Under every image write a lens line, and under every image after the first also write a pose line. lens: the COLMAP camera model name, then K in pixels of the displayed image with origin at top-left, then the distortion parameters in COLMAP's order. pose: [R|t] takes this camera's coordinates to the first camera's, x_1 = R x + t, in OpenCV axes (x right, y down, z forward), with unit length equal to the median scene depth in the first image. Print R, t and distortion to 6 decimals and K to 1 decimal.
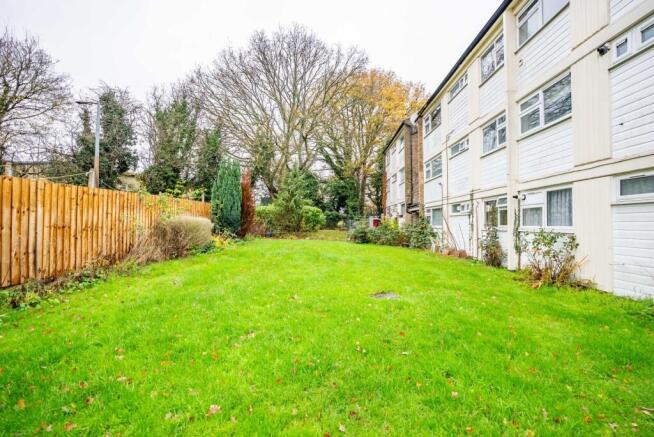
lens RADIAL K [[305.7, 0, 330.3], [0, 305.7, 219.3], [0, 0, 1]] dist [-0.060995, 0.022620]
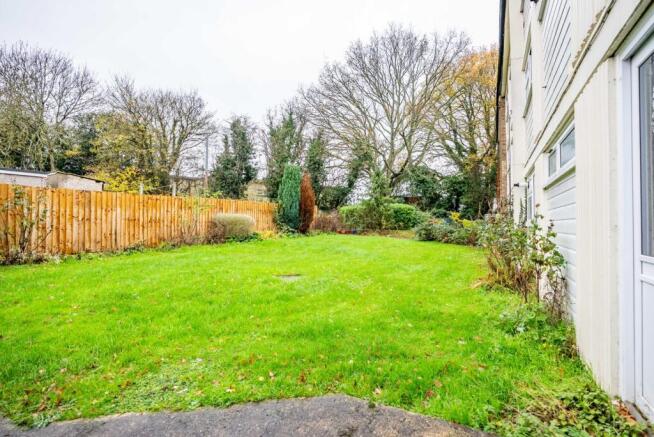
lens RADIAL K [[308.9, 0, 329.8], [0, 308.9, 219.5], [0, 0, 1]] dist [-0.059202, 0.023891]
pose [[0.885772, -0.003277, -0.464109, 0.231117], [0.003699, 0.999993, -0.000002, 0.007775], [0.464106, -0.001715, 0.885778, 0.003176]]
